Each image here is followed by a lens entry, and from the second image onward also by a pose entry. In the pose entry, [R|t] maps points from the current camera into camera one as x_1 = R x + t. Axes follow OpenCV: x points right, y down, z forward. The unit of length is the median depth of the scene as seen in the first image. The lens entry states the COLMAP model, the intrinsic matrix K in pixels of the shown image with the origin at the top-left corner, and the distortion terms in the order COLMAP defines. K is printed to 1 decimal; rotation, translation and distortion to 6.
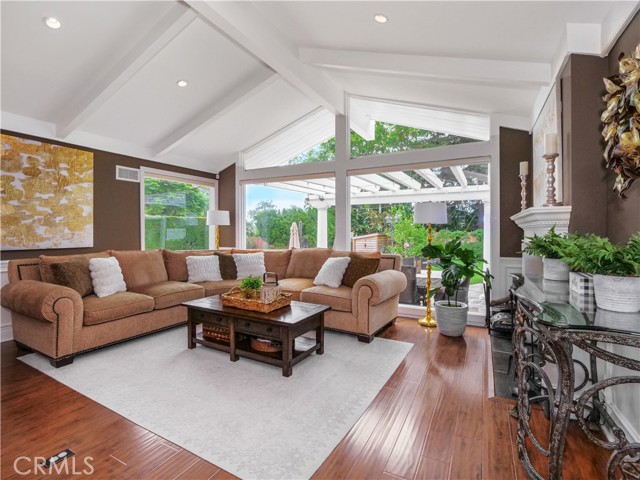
lens RADIAL K [[319.4, 0, 310.0], [0, 319.4, 229.8], [0, 0, 1]] dist [-0.009756, -0.000471]
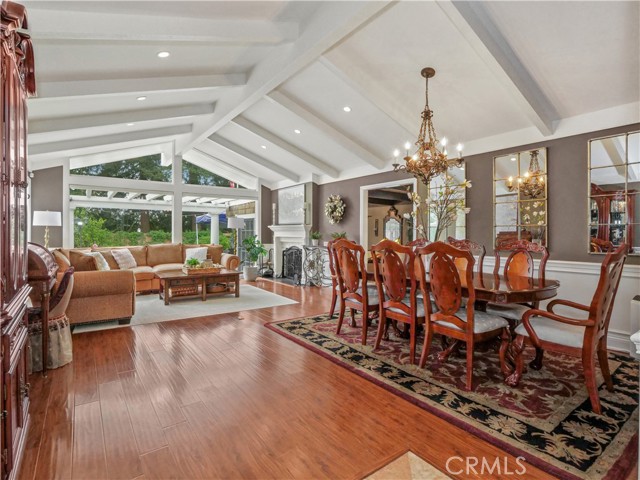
lens RADIAL K [[319.4, 0, 311.2], [0, 319.4, 235.2], [0, 0, 1]] dist [-0.009756, -0.000471]
pose [[0.441017, -0.006379, 0.897476, -1.251774], [-0.004535, 0.999946, 0.009336, 0.003905], [-0.897487, -0.008188, 0.440964, -0.292611]]
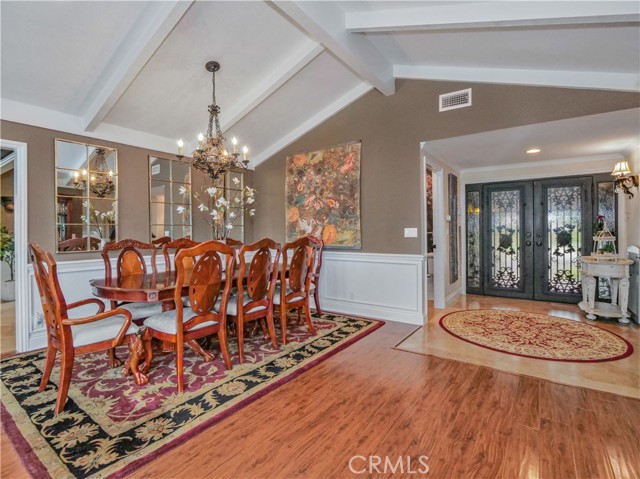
lens RADIAL K [[319.4, 0, 308.0], [0, 319.4, 231.0], [0, 0, 1]] dist [-0.009756, -0.000471]
pose [[-0.990493, 0.005767, 0.137444, -0.689407], [0.005707, 0.999983, -0.000833, 0.003242], [-0.137447, -0.000040, -0.990509, 0.625939]]
